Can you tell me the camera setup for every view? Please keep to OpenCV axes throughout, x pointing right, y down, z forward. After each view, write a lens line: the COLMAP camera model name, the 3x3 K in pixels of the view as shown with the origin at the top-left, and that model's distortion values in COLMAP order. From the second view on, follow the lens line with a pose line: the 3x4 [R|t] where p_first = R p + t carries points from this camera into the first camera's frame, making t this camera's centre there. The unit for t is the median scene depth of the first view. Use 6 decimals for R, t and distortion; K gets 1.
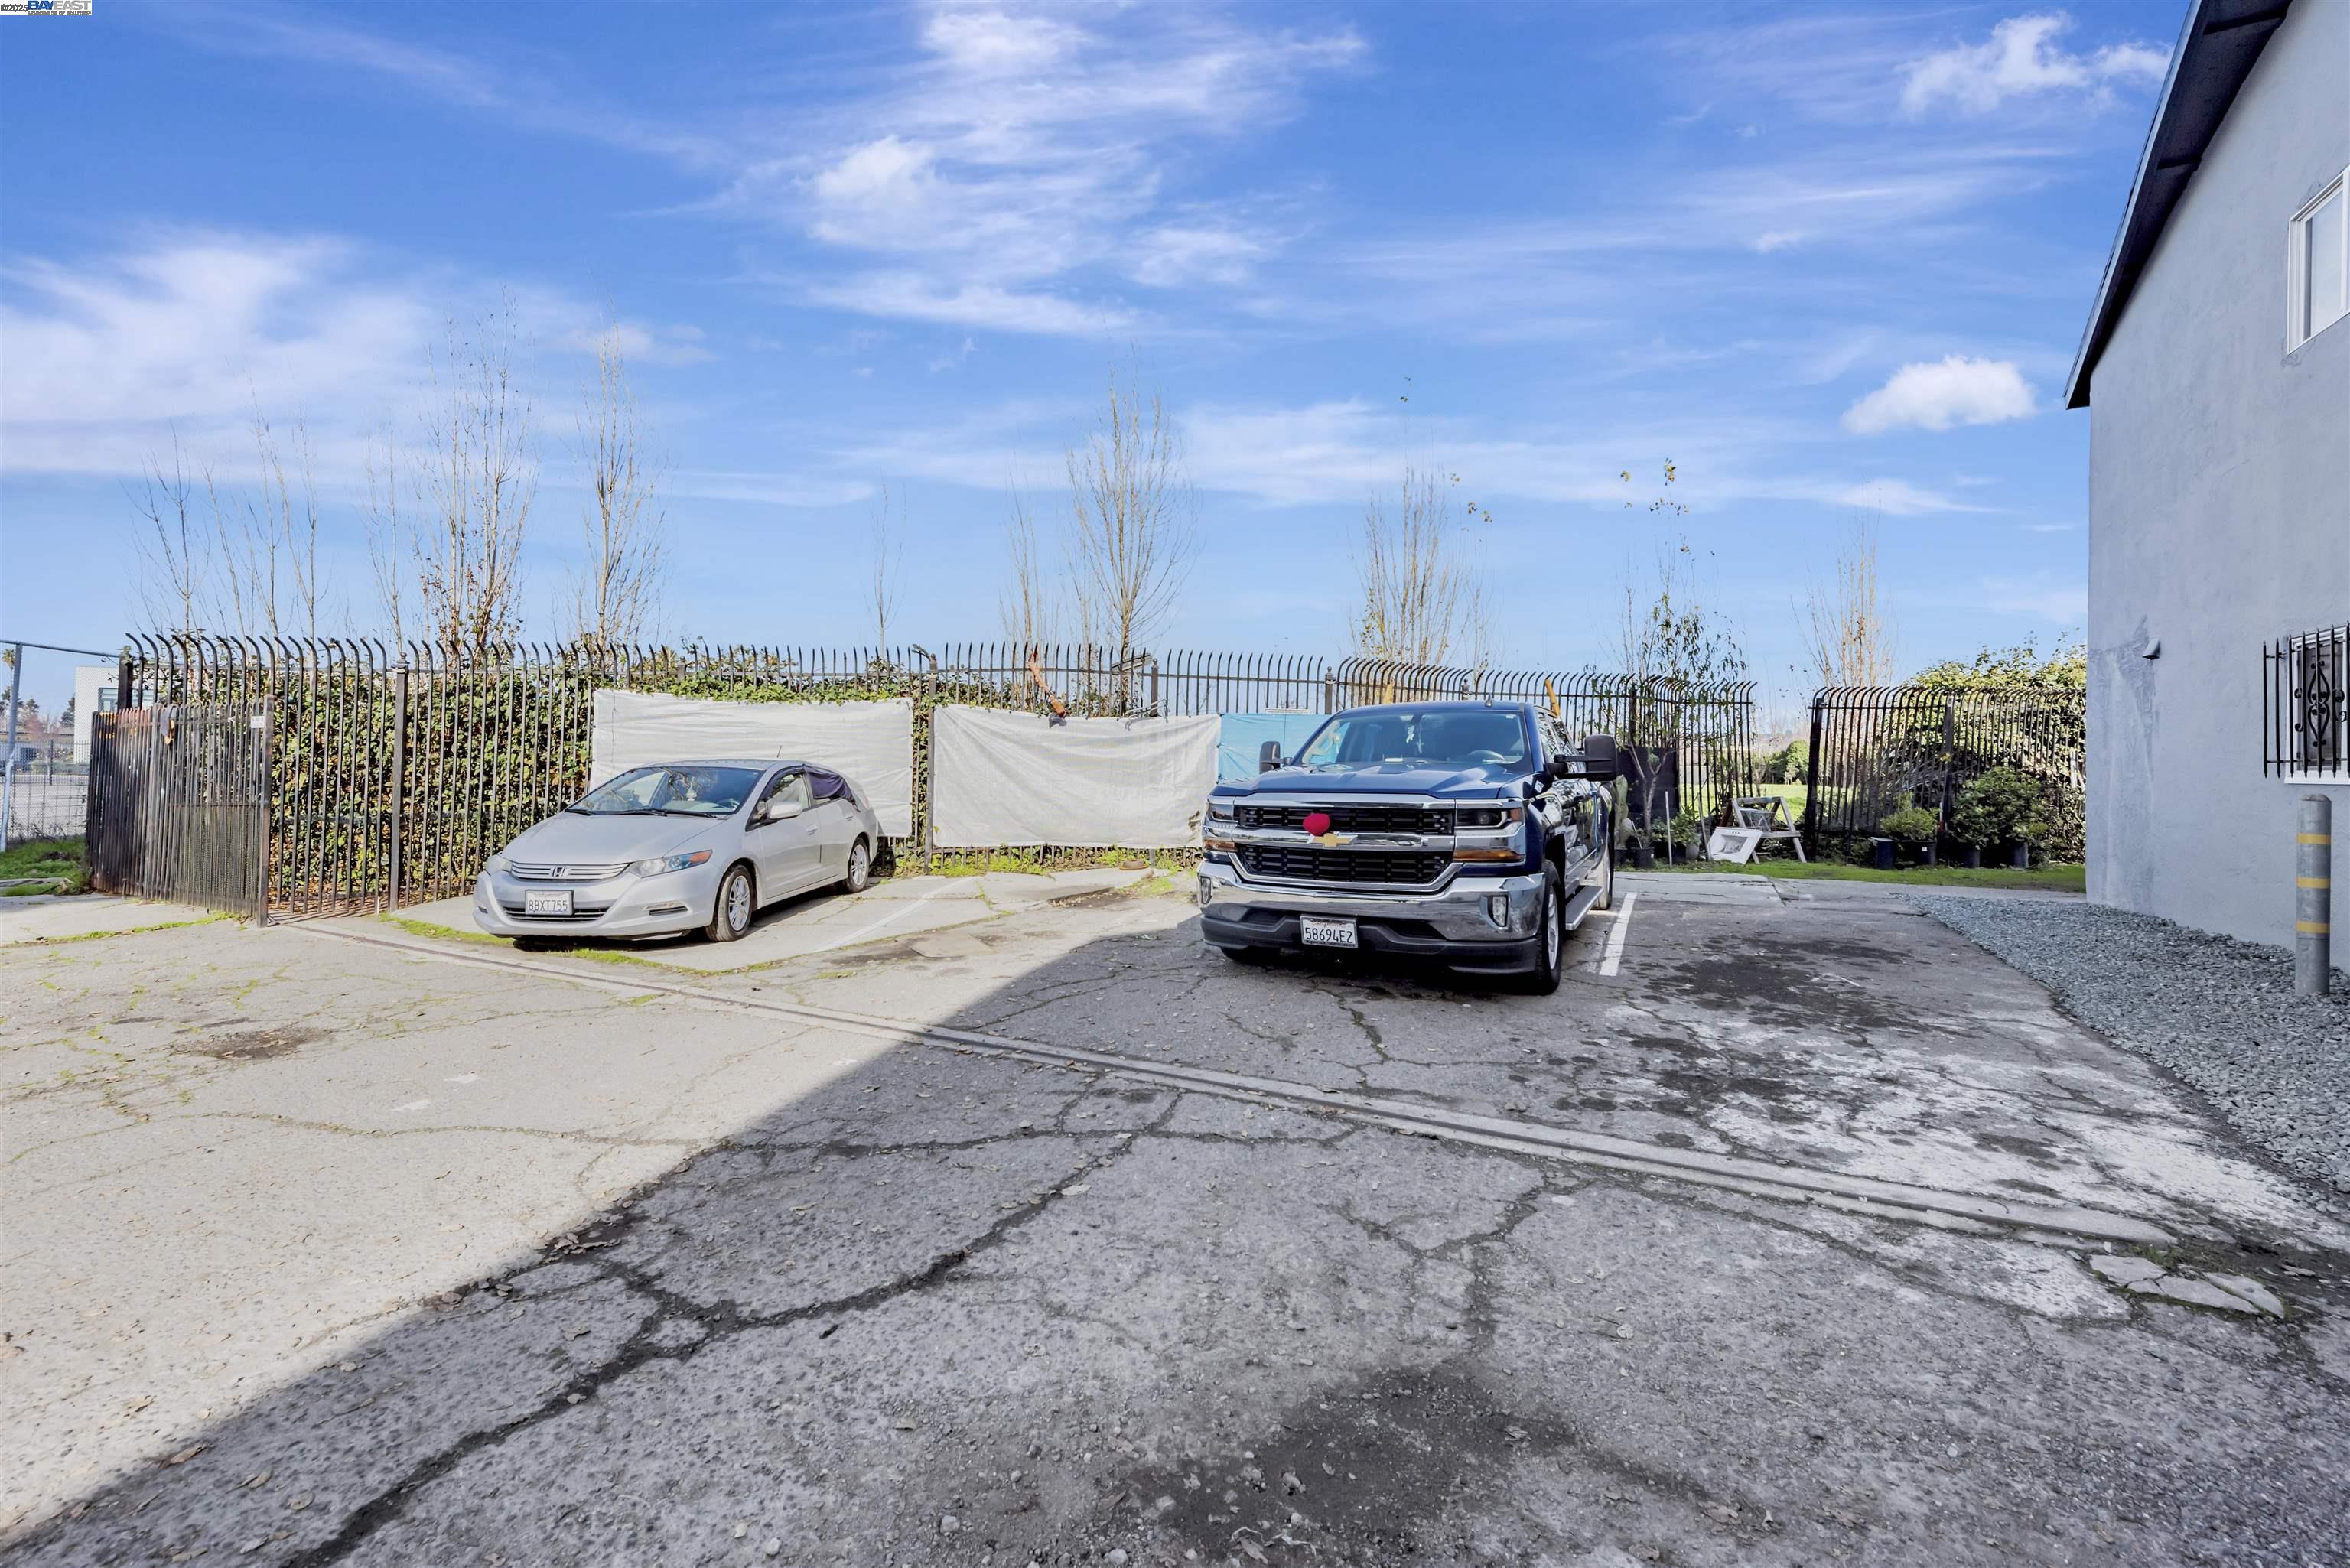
lens RADIAL K [[946.1, 0, 1152.4], [0, 946.1, 778.1], [0, 0, 1]] dist [0.016236, -0.006347]
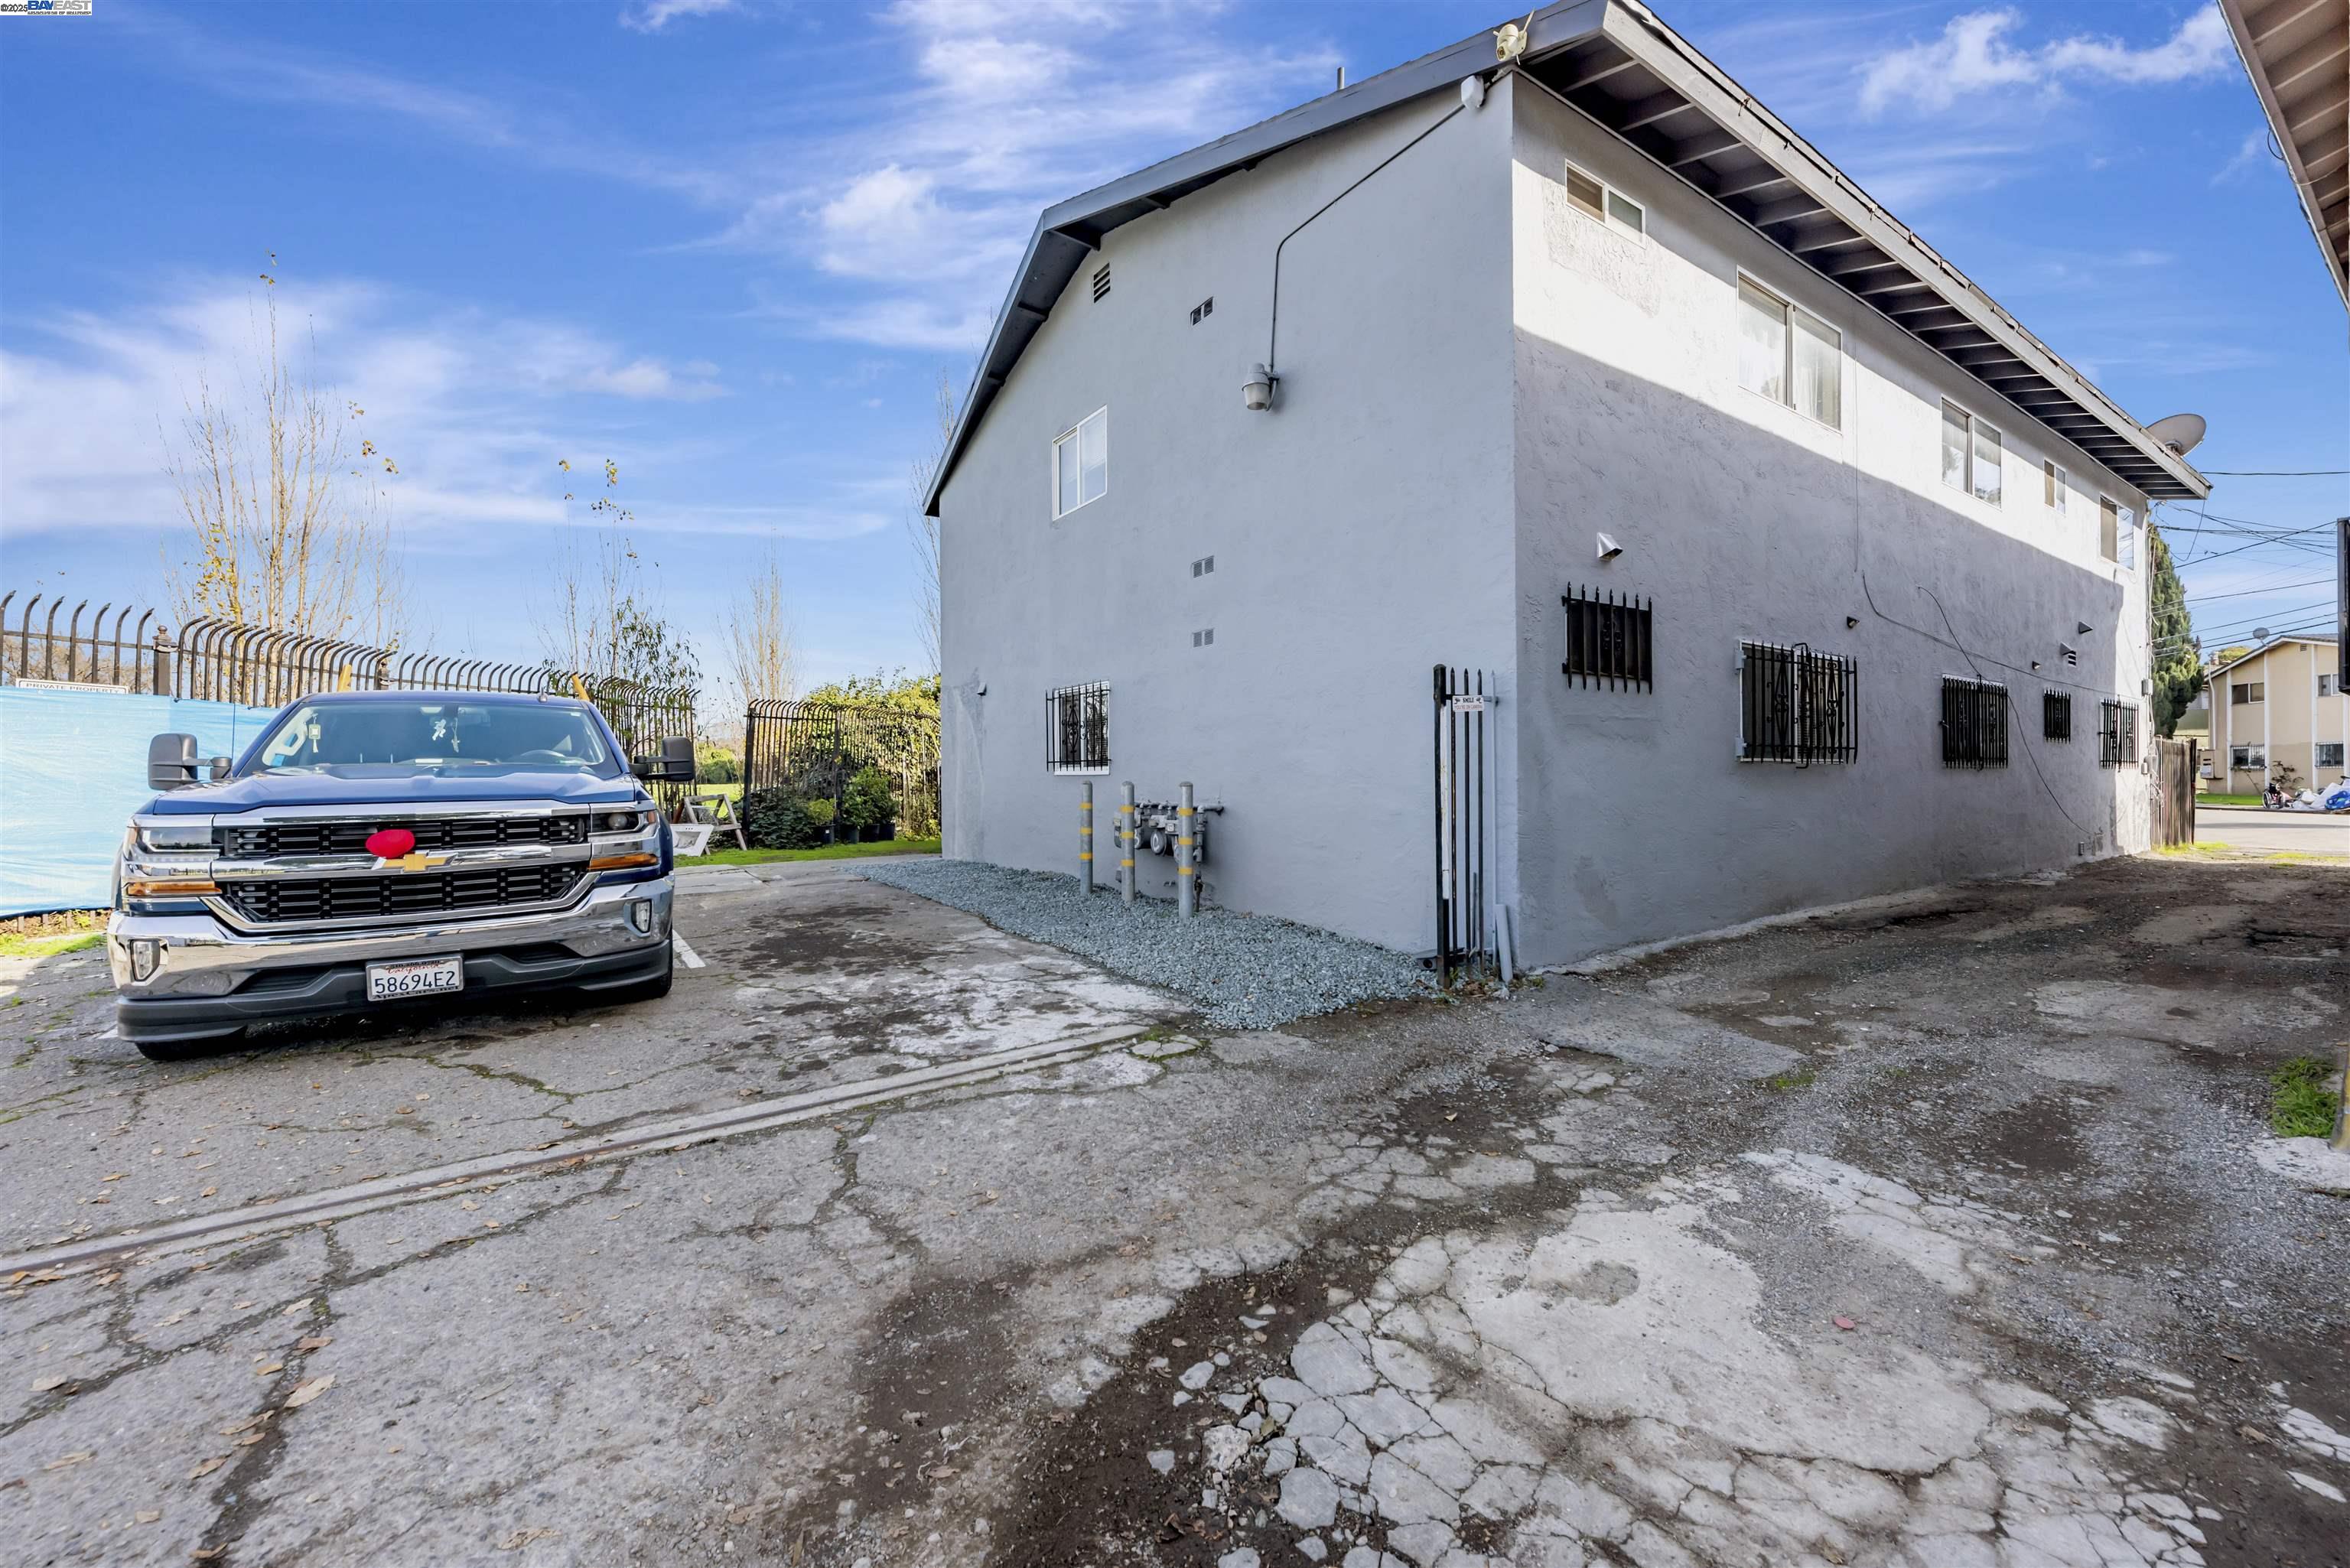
lens RADIAL K [[946.1, 0, 1152.4], [0, 946.1, 778.1], [0, 0, 1]] dist [0.016236, -0.006347]
pose [[0.456805, -0.016307, 0.889418, -0.355824], [0.018245, 0.999793, 0.008960, -0.000628], [-0.889380, 0.012135, 0.457008, 0.126682]]
